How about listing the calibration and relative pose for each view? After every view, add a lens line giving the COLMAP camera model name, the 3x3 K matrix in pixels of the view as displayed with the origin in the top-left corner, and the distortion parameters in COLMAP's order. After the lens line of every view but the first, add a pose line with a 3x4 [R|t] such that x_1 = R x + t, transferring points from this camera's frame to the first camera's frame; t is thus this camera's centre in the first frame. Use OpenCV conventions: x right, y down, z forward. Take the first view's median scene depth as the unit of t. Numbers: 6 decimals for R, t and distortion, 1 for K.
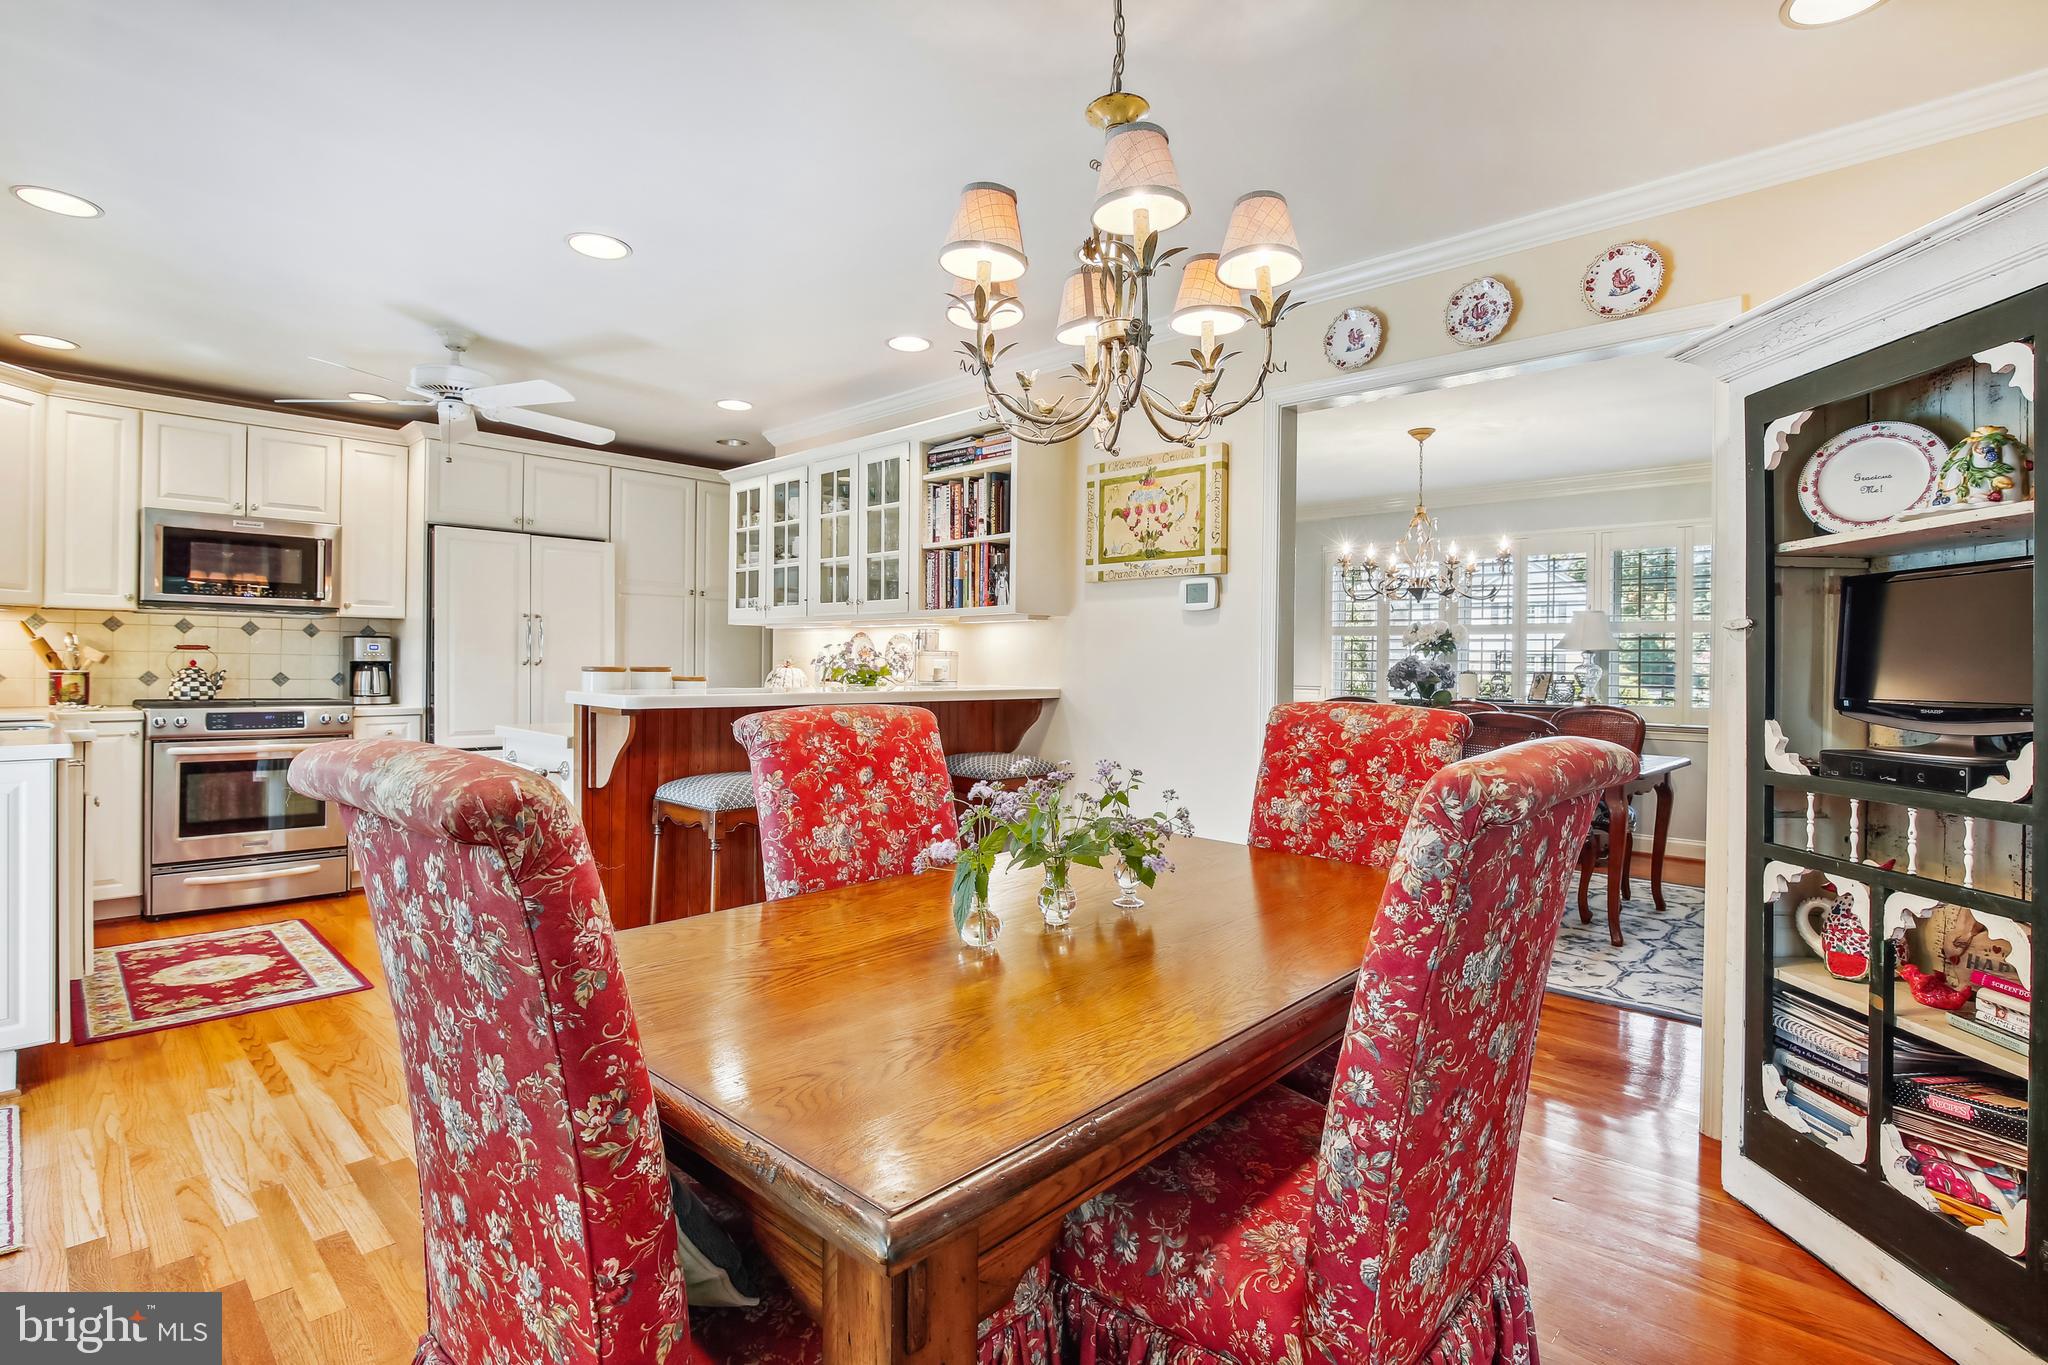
lens RADIAL K [[962.6, 0, 1039.3], [0, 962.6, 666.6], [0, 0, 1]] dist [-0.034567, 0.006101]
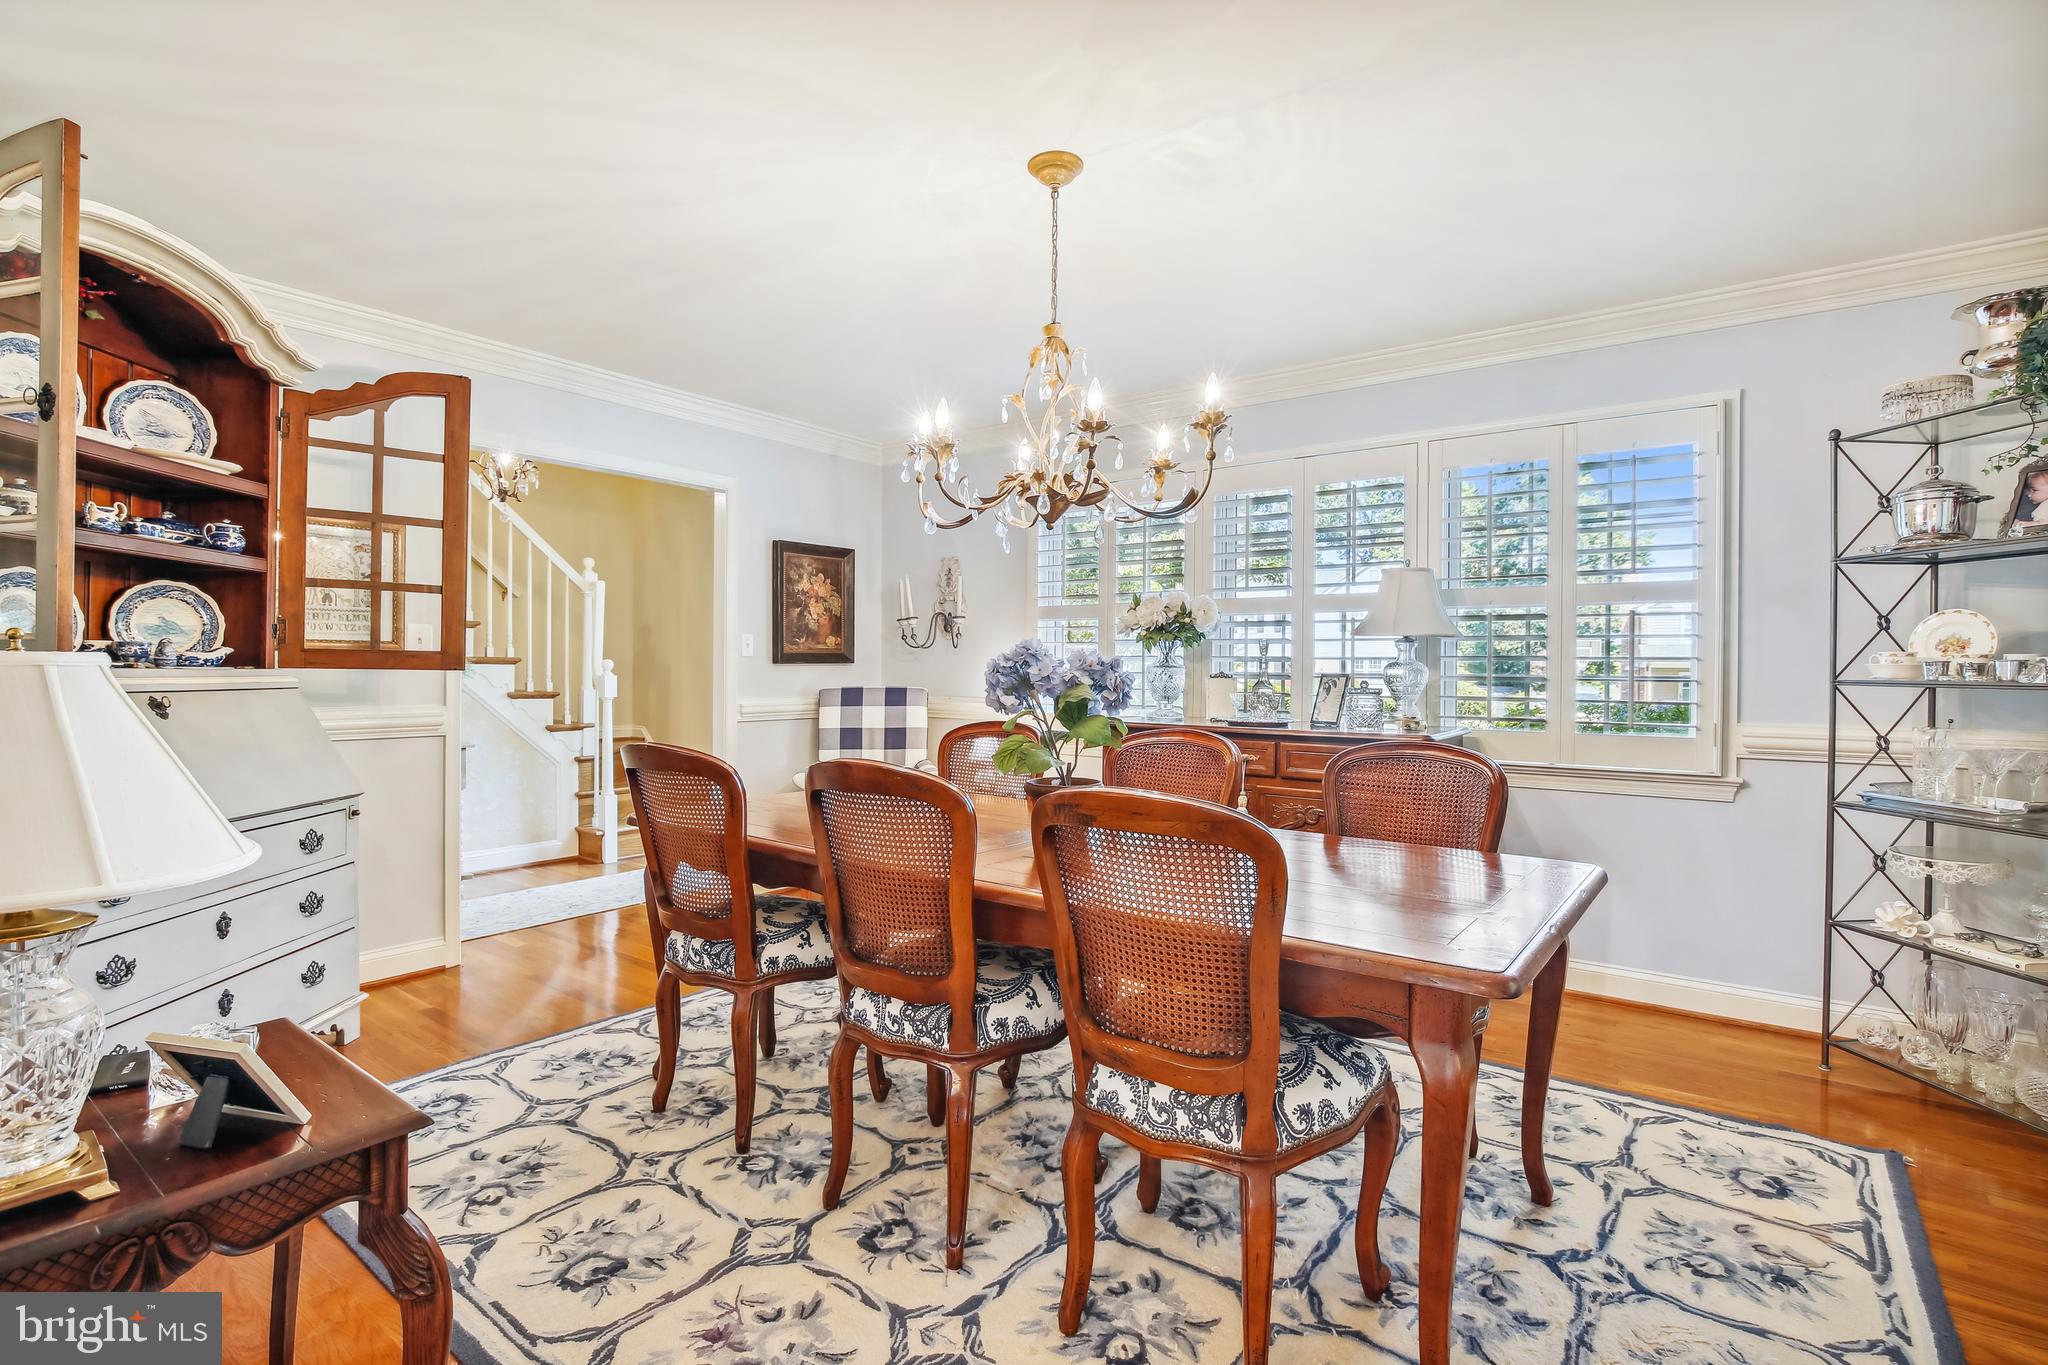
lens RADIAL K [[962.6, 0, 1023.3], [0, 962.6, 672.4], [0, 0, 1]] dist [-0.034567, 0.006101]
pose [[0.992669, -0.003392, 0.120814, 0.413974], [0.003119, 0.999992, 0.002442, 0.003901], [-0.120821, -0.002047, 0.992672, 0.677116]]
